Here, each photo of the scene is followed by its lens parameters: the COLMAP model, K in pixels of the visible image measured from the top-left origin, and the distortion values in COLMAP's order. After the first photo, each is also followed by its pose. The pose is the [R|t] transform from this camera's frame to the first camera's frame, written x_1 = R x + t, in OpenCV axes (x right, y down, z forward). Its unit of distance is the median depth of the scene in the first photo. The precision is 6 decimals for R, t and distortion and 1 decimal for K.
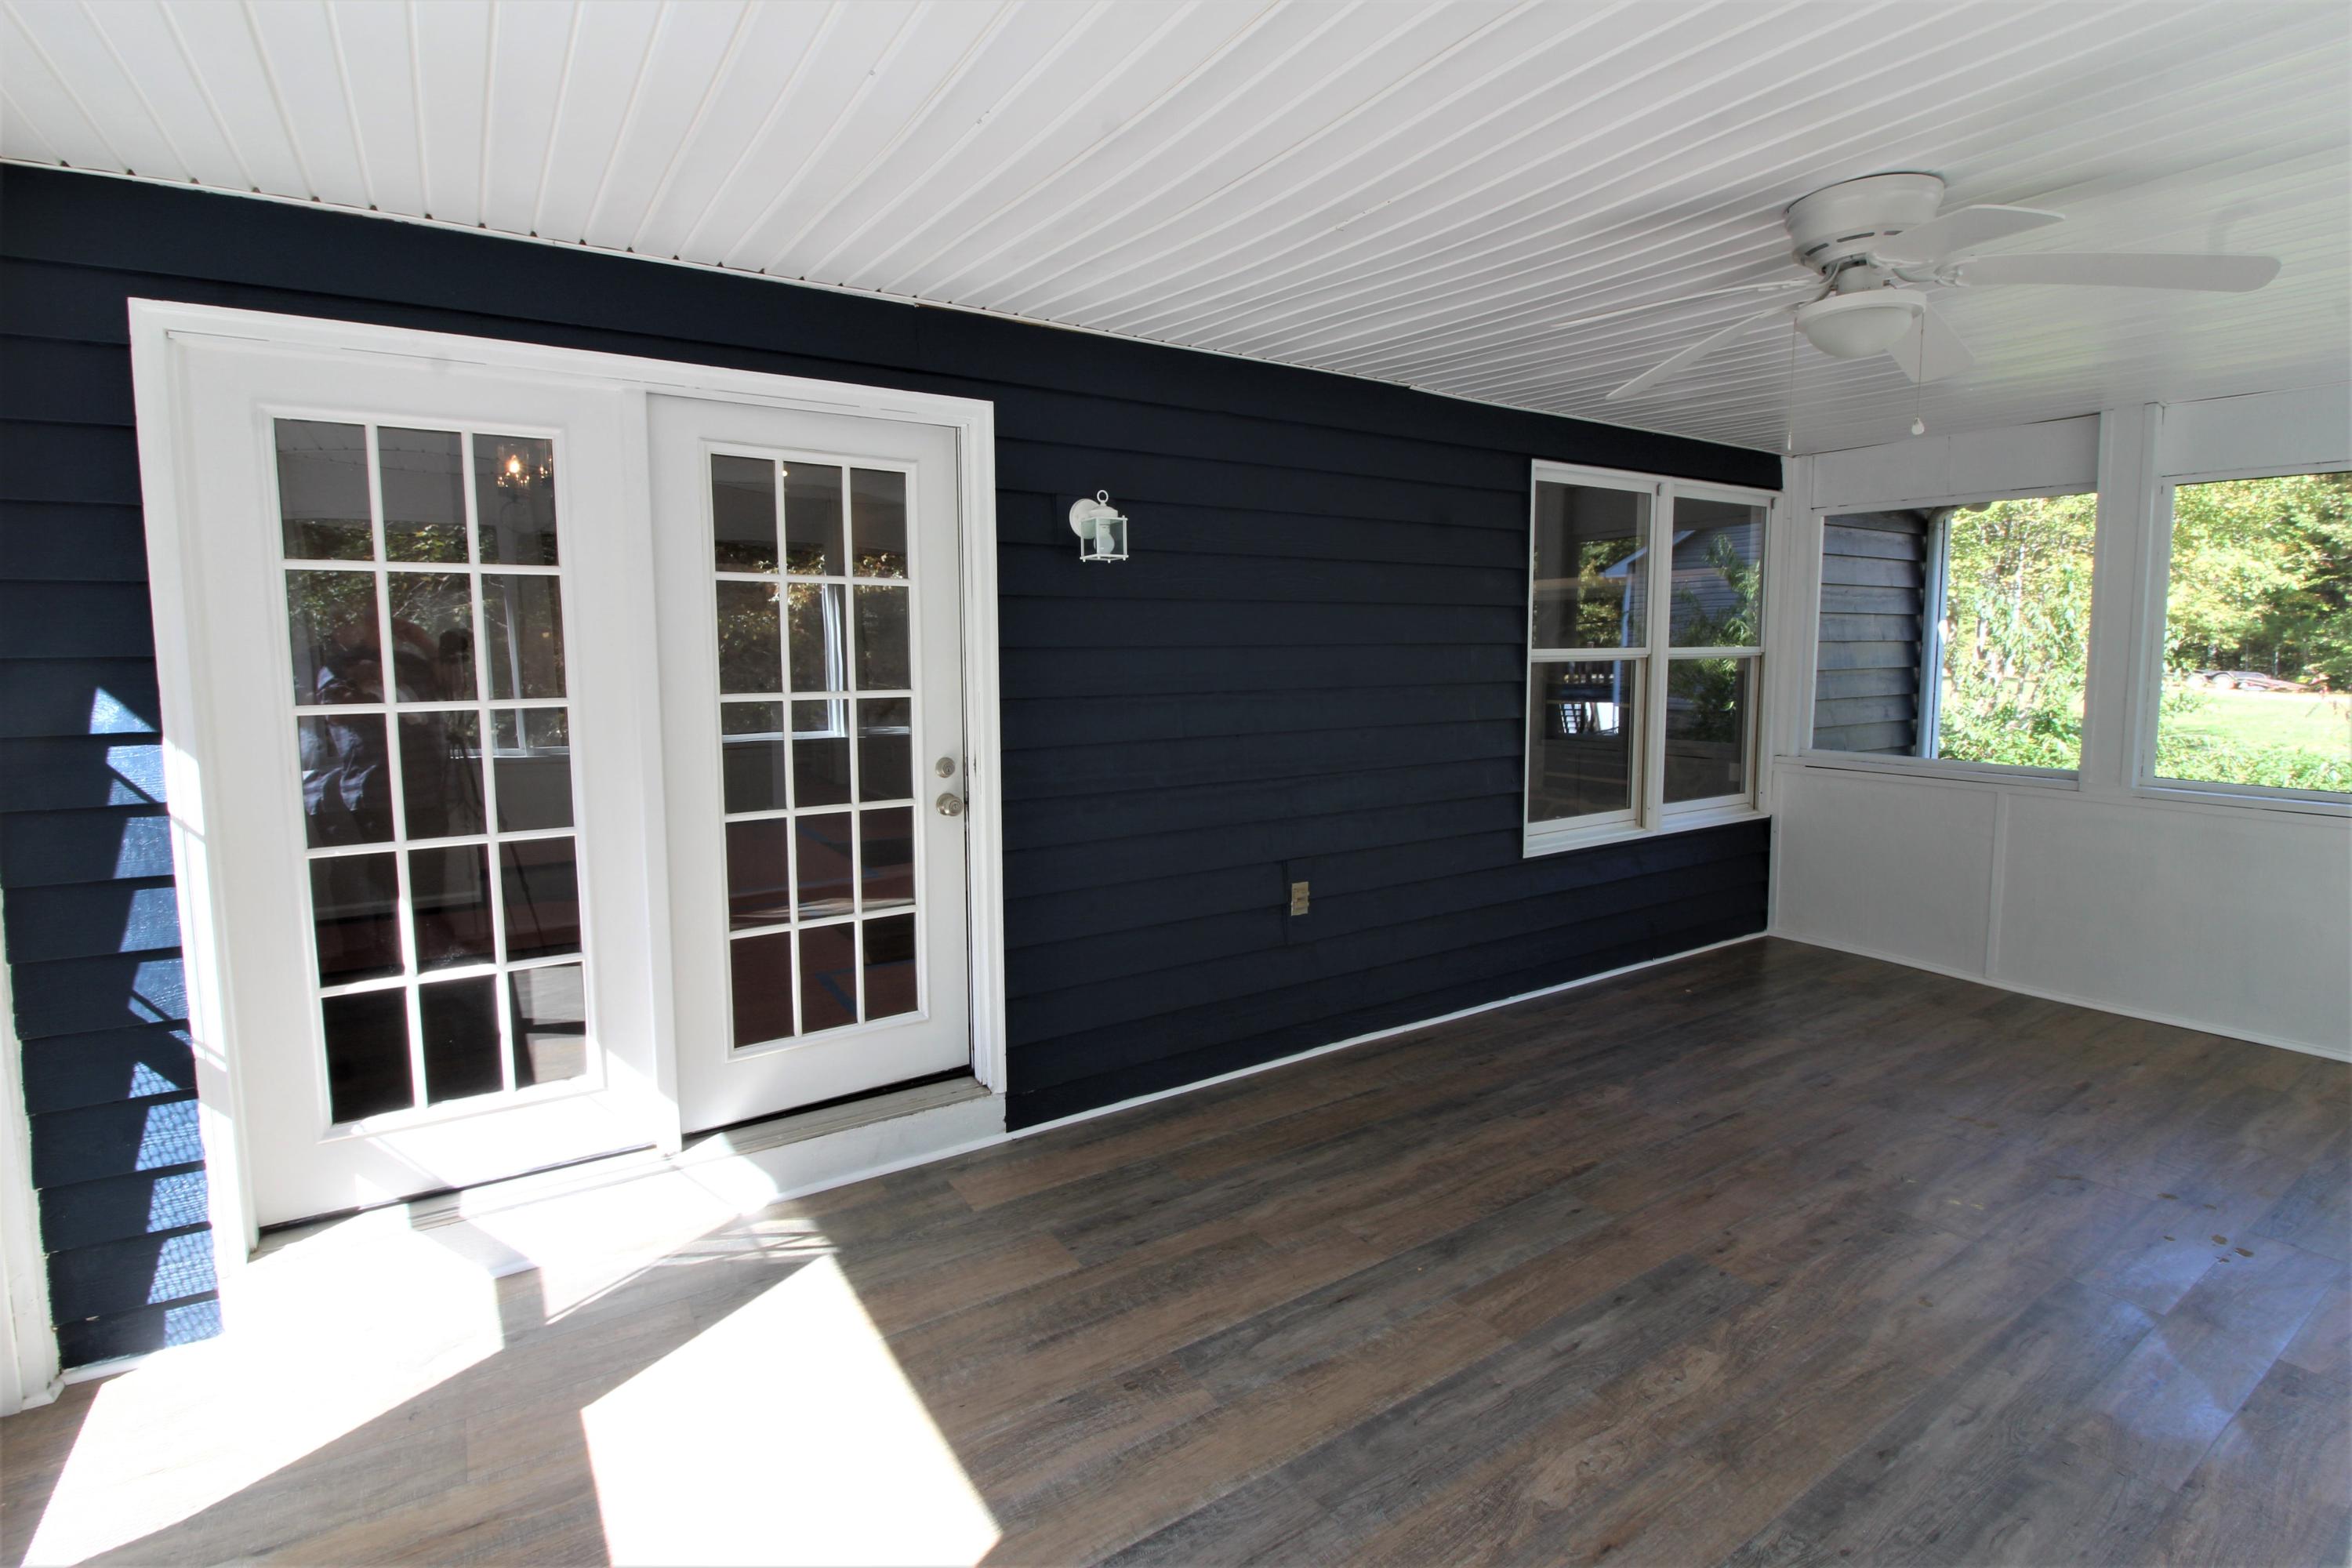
lens RADIAL K [[1087.9, 0, 1162.0], [0, 1087.9, 753.6], [0, 0, 1]] dist [-0.000187, -0.012214]
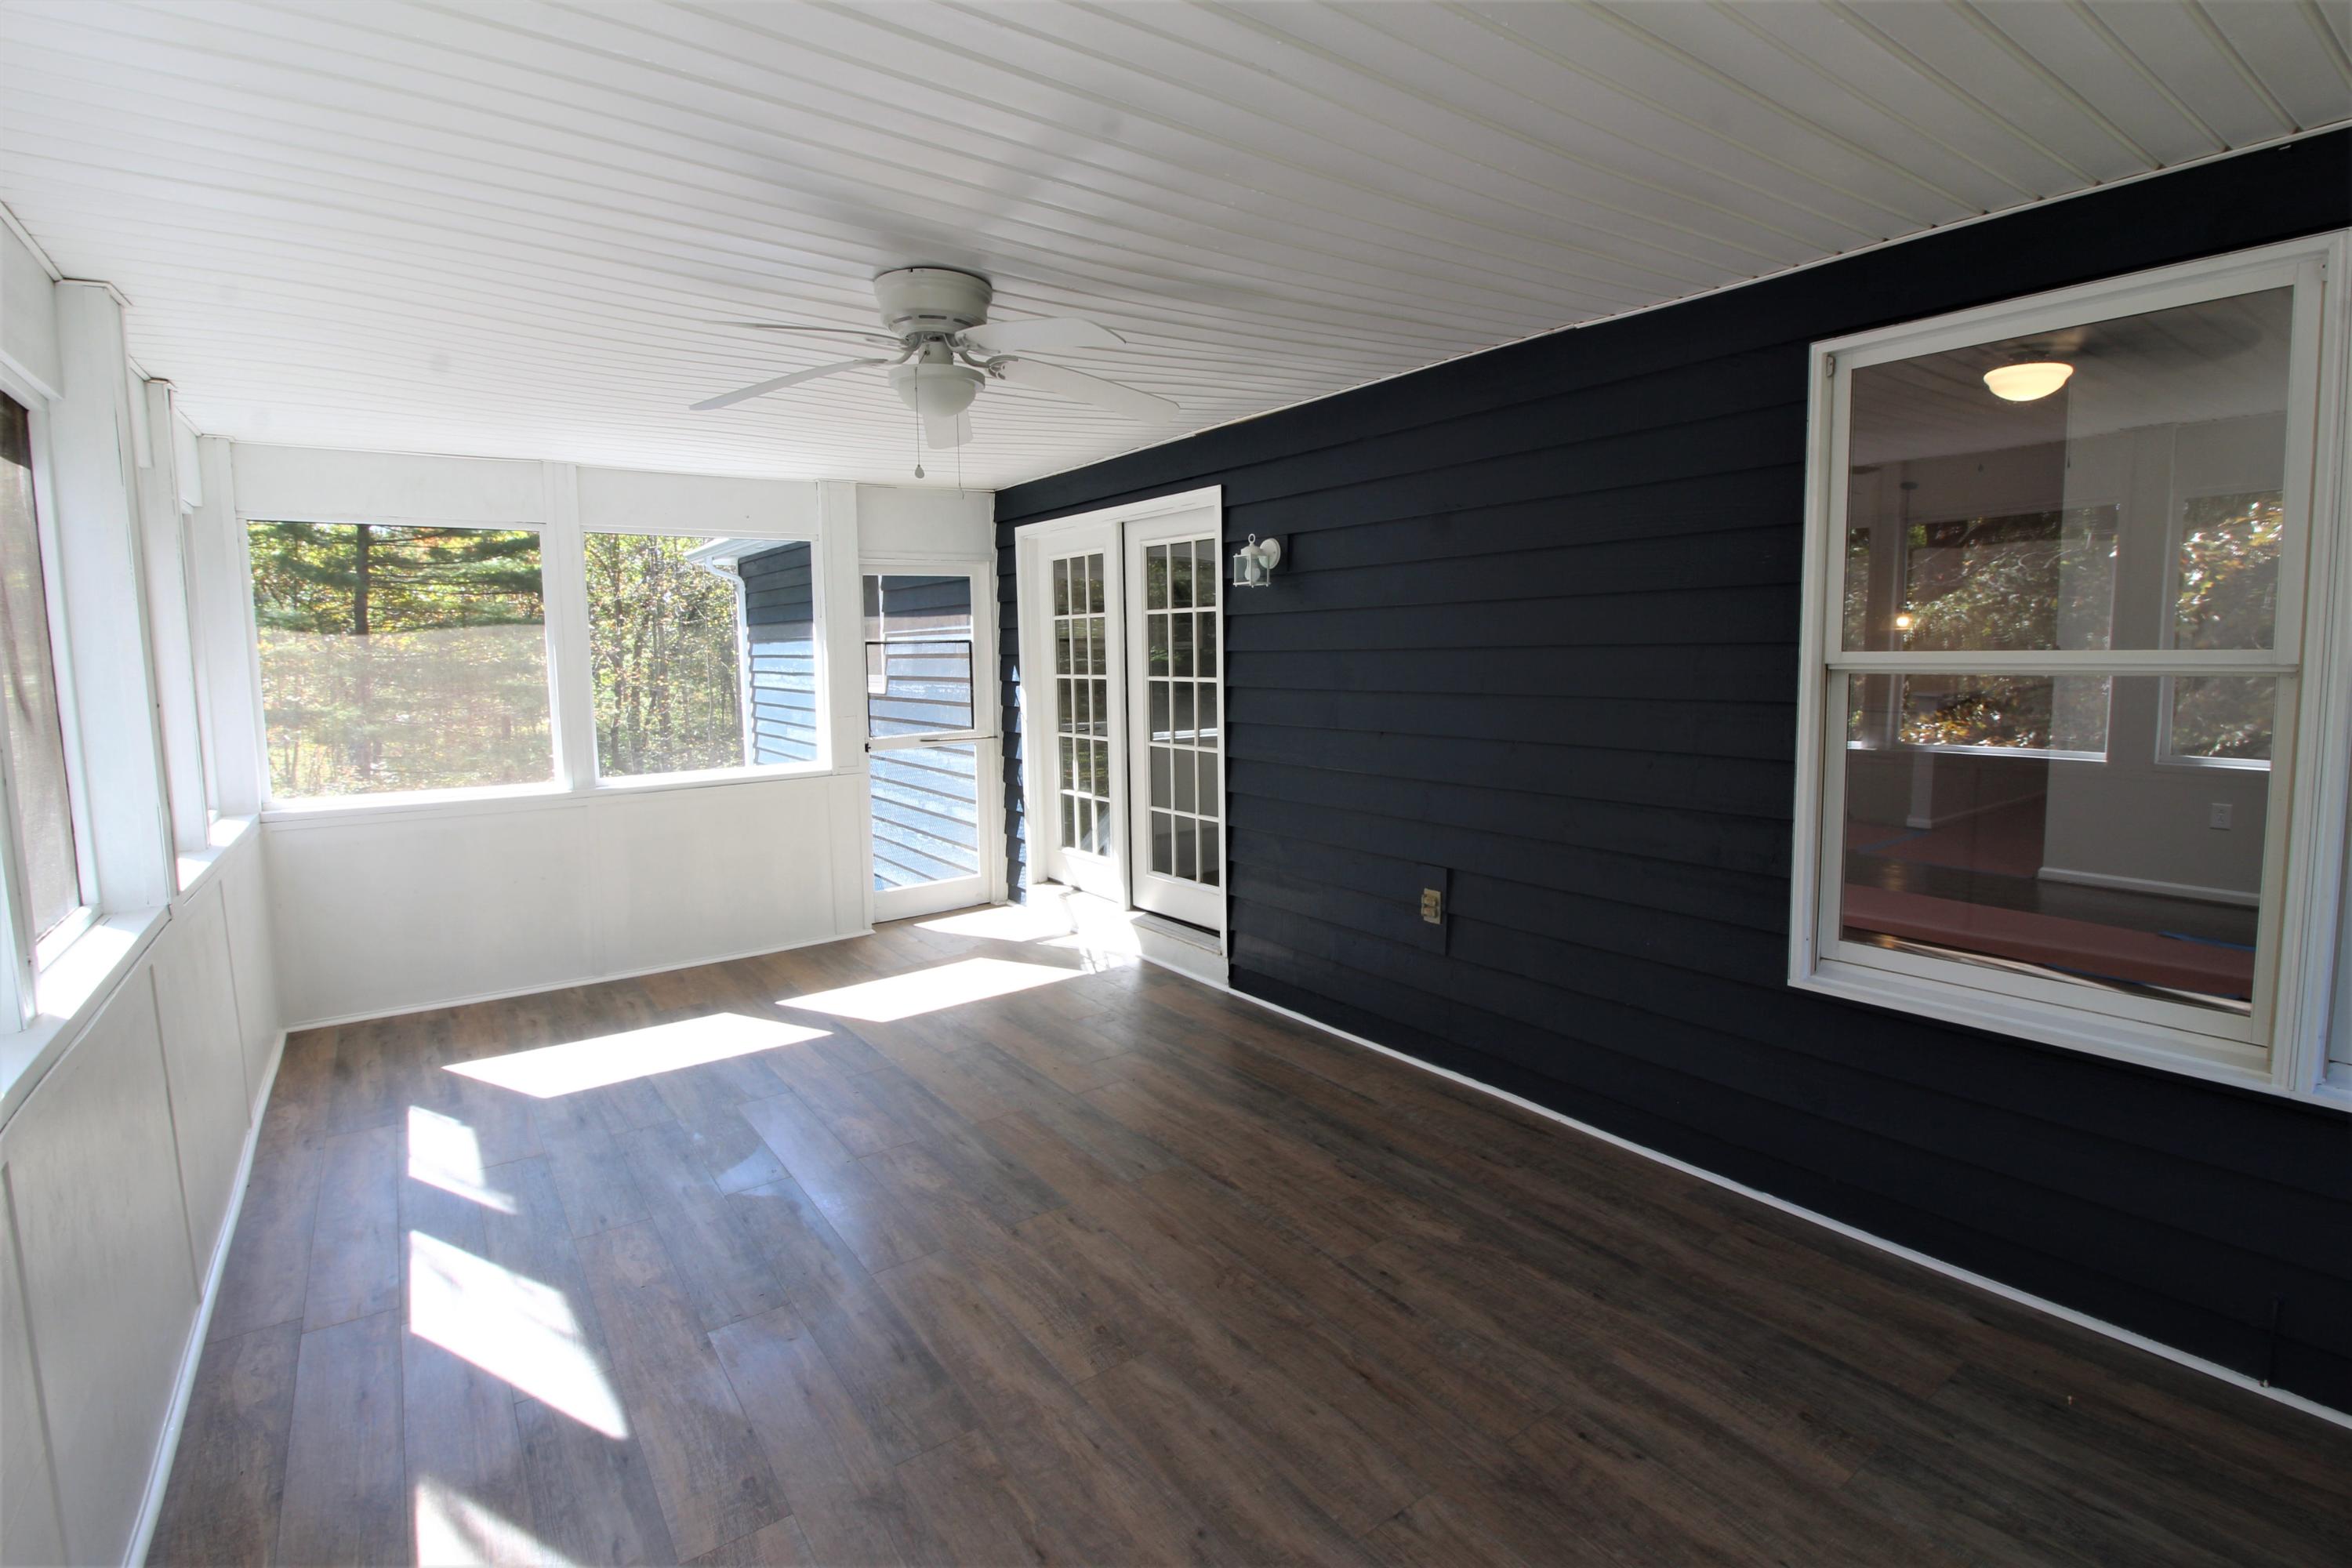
lens RADIAL K [[1087.9, 0, 1162.0], [0, 1087.9, 753.6], [0, 0, 1]] dist [-0.000187, -0.012214]
pose [[0.046682, 0.100977, -0.993793, 1.251913], [-0.082485, 0.991870, 0.096907, -0.091072], [0.995498, 0.077449, 0.054632, 0.806499]]
